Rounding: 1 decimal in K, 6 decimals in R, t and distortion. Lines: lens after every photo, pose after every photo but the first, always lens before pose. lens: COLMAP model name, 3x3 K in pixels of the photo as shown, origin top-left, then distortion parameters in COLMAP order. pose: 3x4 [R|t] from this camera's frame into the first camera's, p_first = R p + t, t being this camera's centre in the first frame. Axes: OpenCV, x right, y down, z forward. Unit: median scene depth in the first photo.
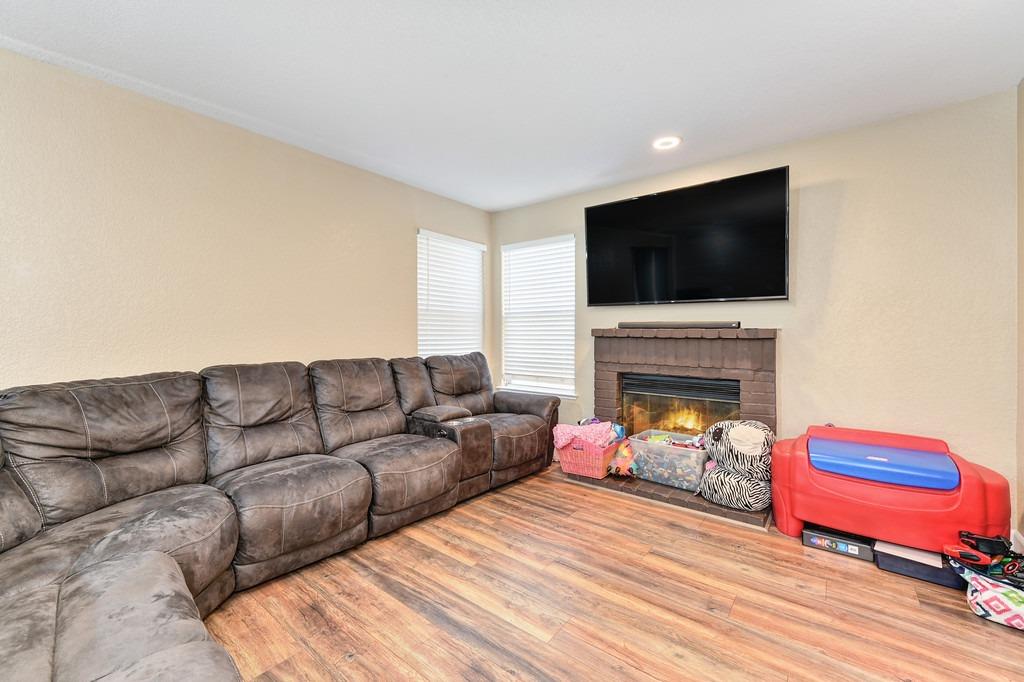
lens RADIAL K [[416.2, 0, 512.4], [0, 416.2, 337.1], [0, 0, 1]] dist [-0.000526, 0.000882]
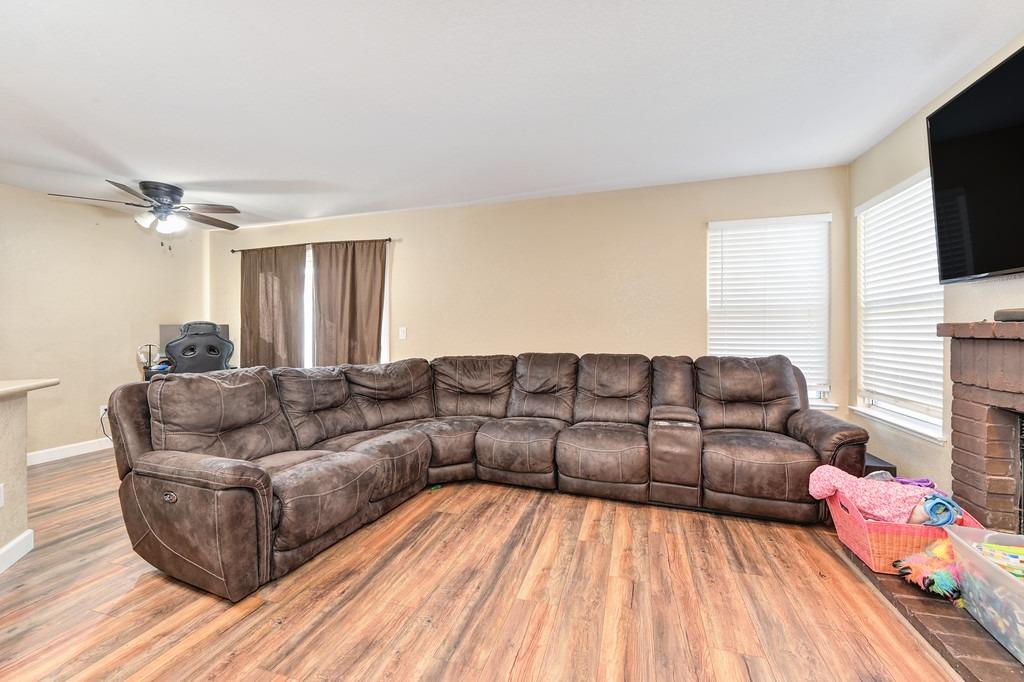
lens RADIAL K [[416.2, 0, 520.8], [0, 416.2, 336.3], [0, 0, 1]] dist [-0.000526, 0.000882]
pose [[0.356936, 0.005637, -0.934112, 0.730723], [-0.003926, 0.999982, 0.004534, -0.003783], [0.934121, 0.002049, 0.356952, 0.368431]]
